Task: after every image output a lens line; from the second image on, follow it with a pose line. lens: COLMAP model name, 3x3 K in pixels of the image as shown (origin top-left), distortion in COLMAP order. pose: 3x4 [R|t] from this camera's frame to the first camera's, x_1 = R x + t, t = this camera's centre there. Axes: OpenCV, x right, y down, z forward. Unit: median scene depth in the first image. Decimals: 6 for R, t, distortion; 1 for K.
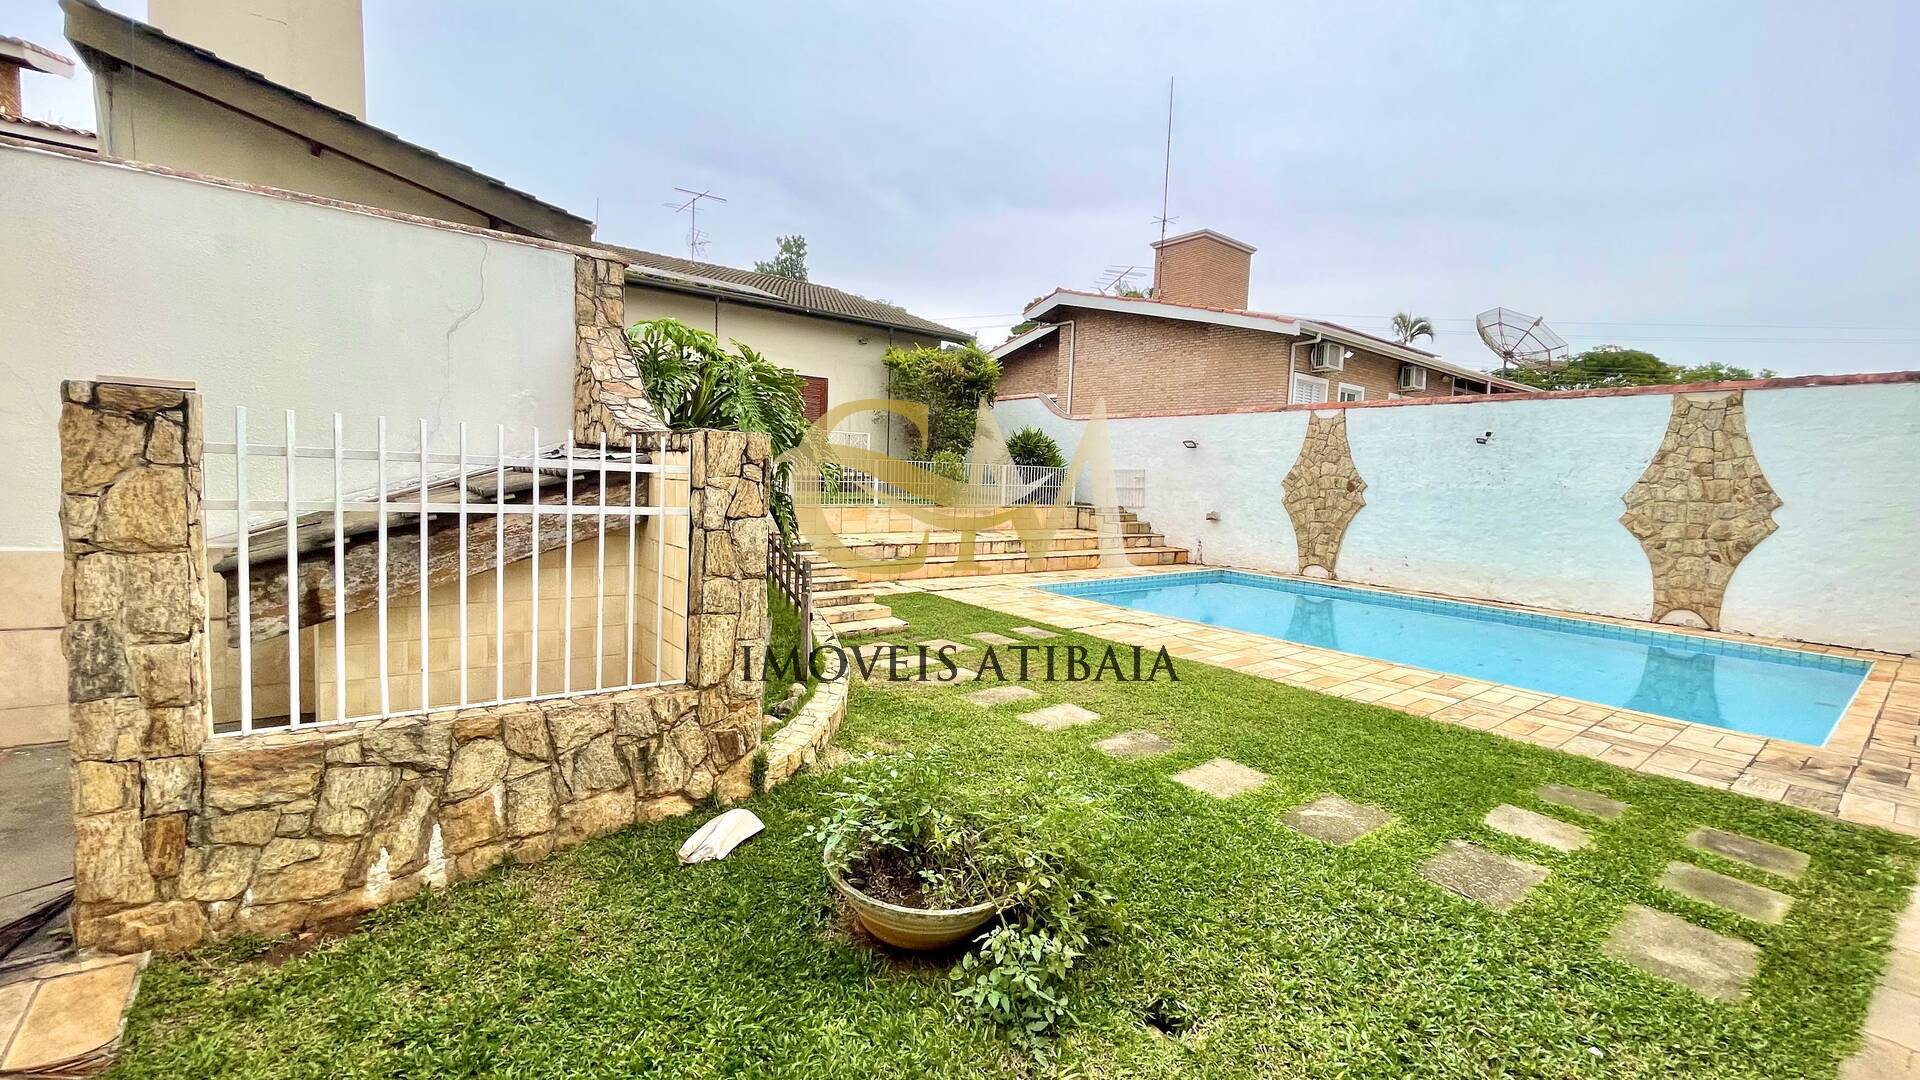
lens RADIAL K [[774.5, 0, 961.1], [0, 774.5, 542.2], [0, 0, 1]] dist [0.000098, -0.001066]
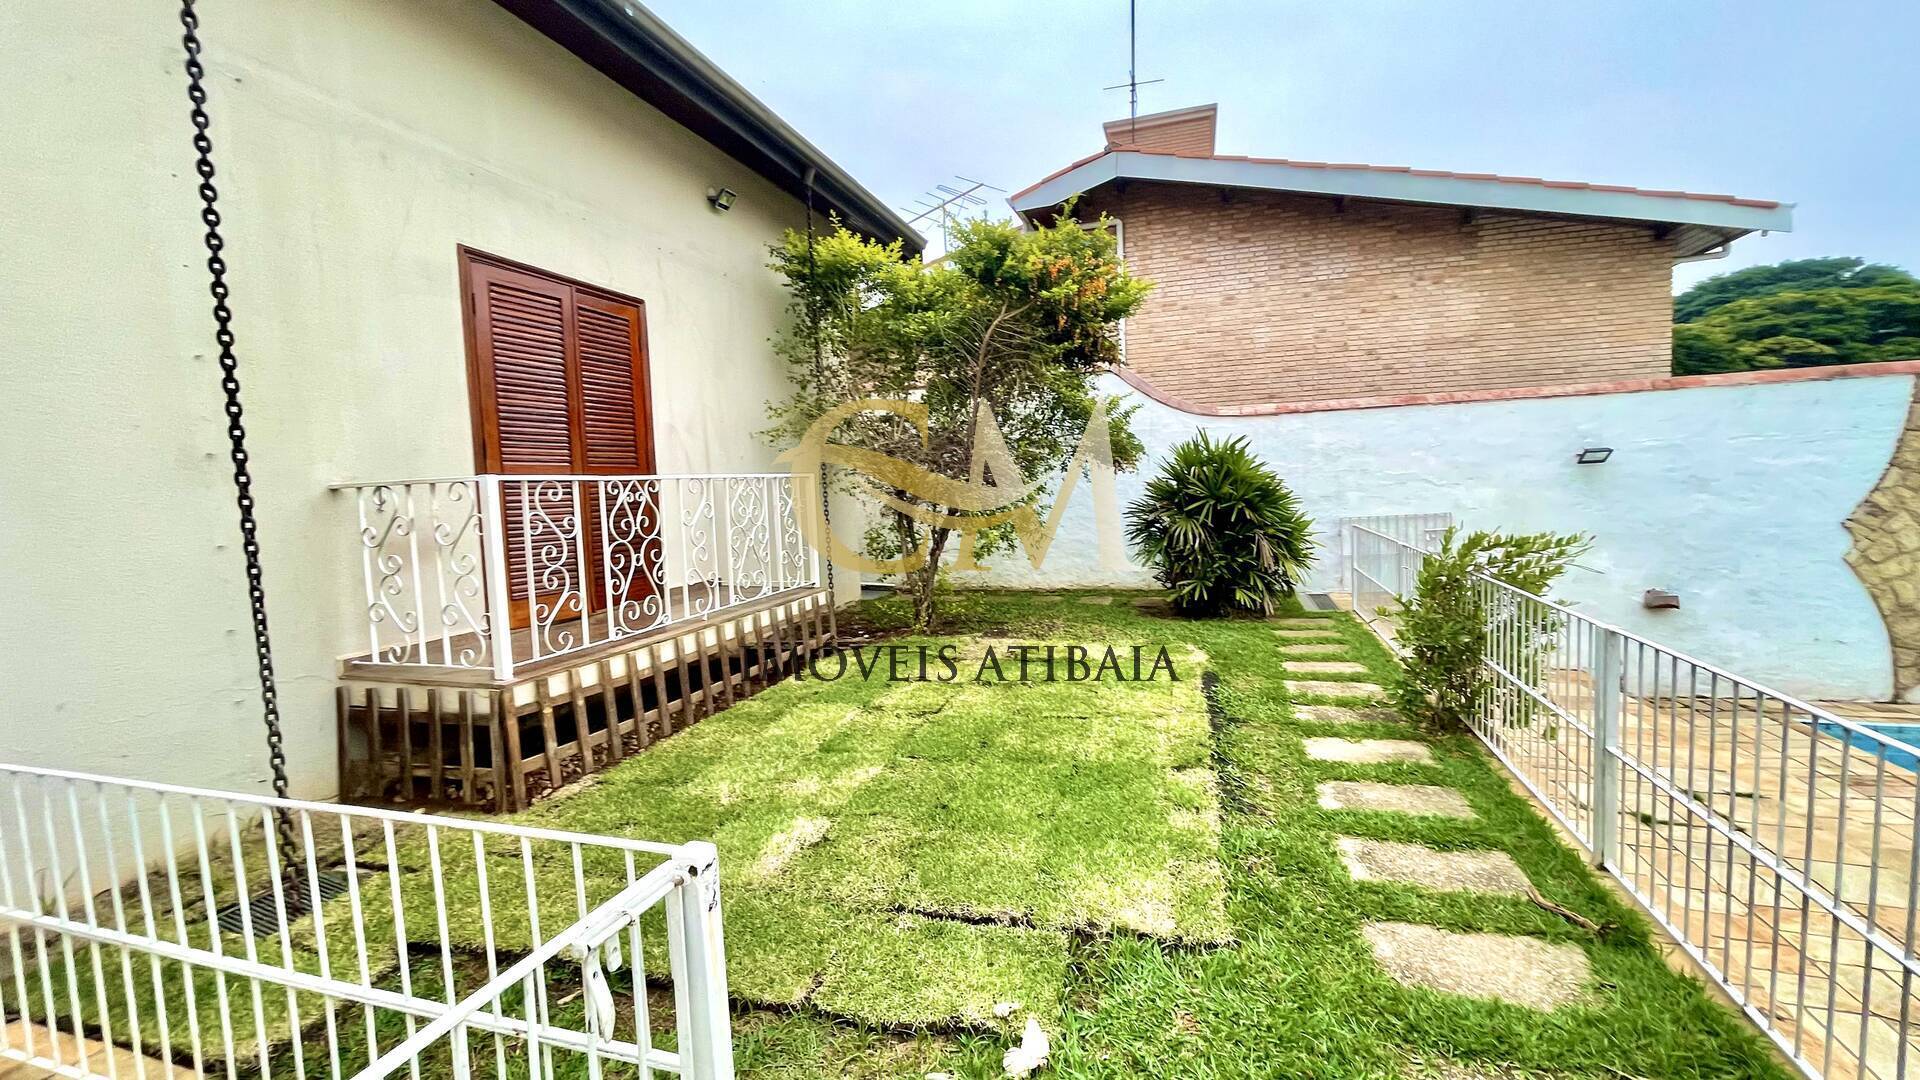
lens RADIAL K [[774.5, 0, 965.8], [0, 774.5, 538.0], [0, 0, 1]] dist [0.000098, -0.001066]
pose [[0.823414, -0.110915, 0.556495, -0.387441], [0.121509, 0.992427, 0.018010, -0.172760], [-0.554278, 0.052789, 0.830656, 1.075943]]
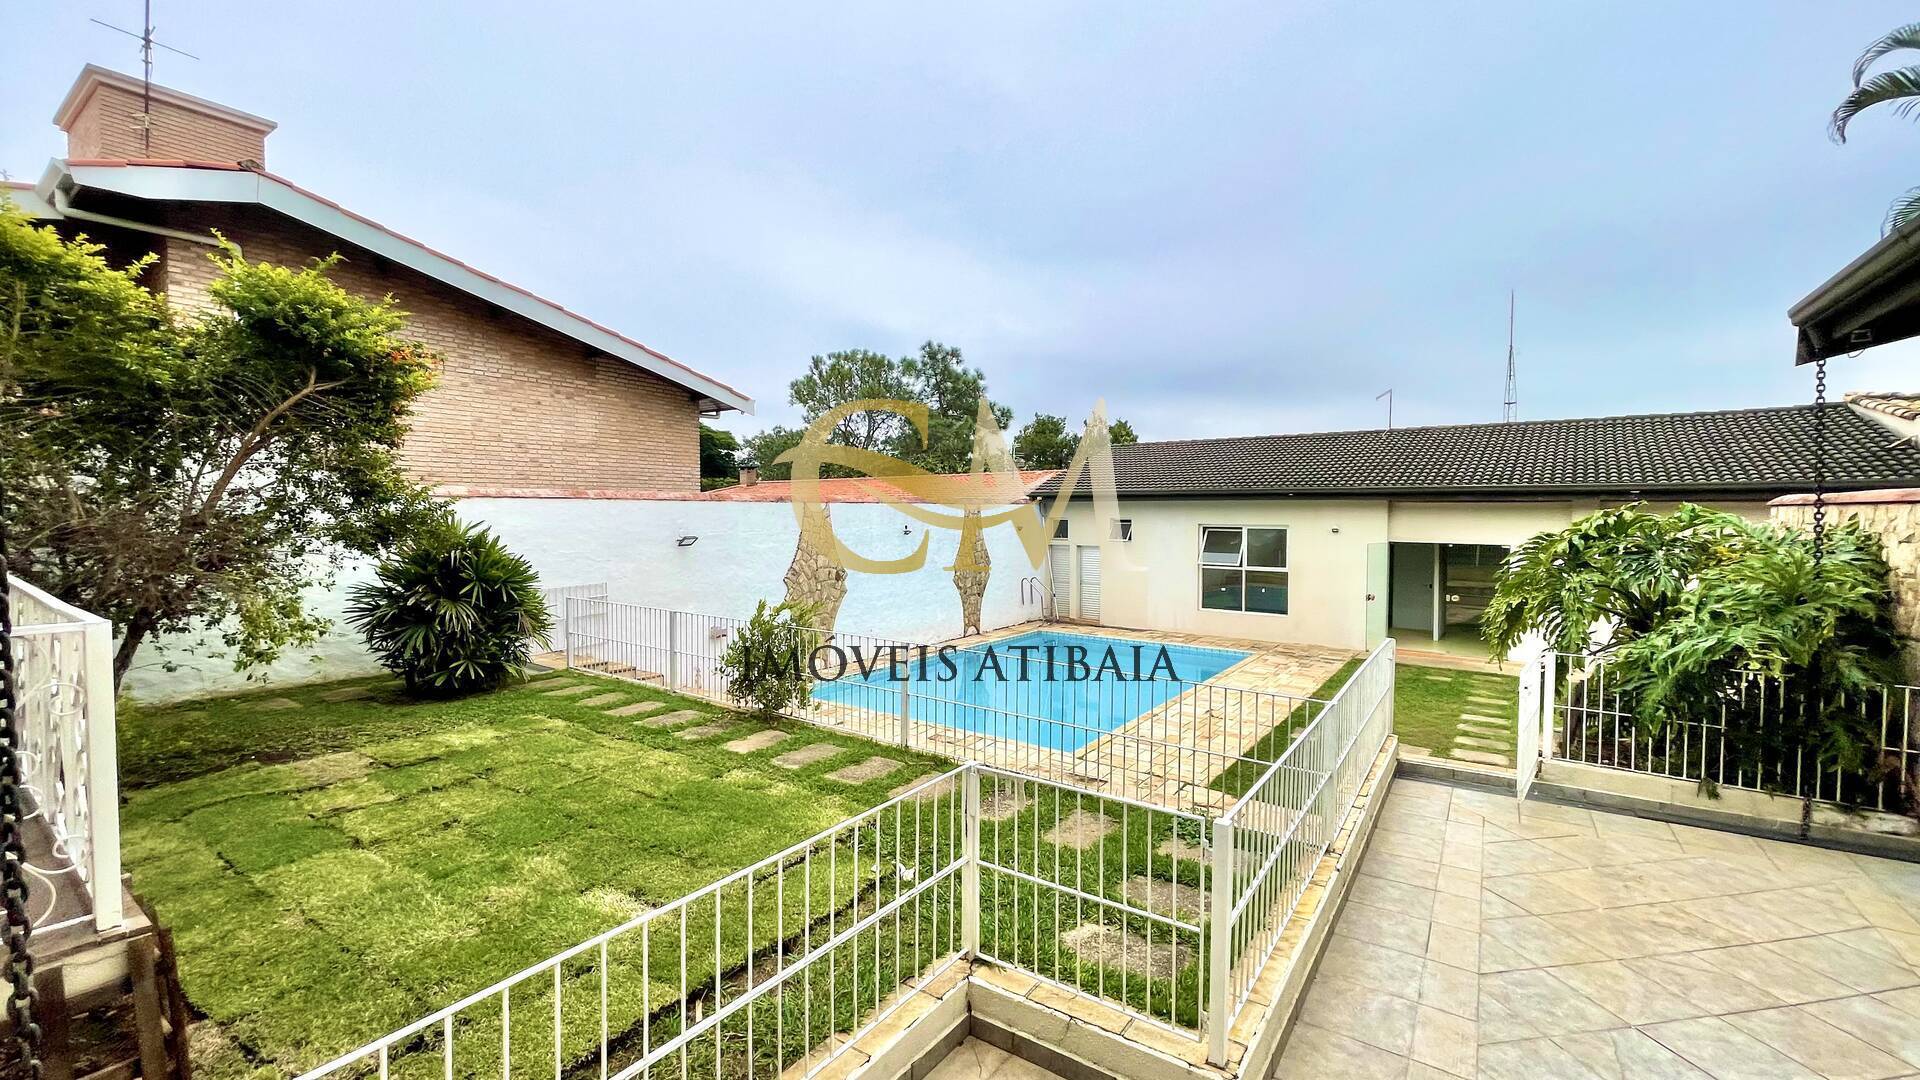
lens RADIAL K [[774.5, 0, 958.3], [0, 774.5, 541.5], [0, 0, 1]] dist [0.000098, -0.001066]
pose [[-0.285180, -0.073161, 0.955678, -0.608937], [0.072900, 0.992539, 0.097737, -0.233780], [-0.955698, 0.097541, -0.277719, 1.257637]]
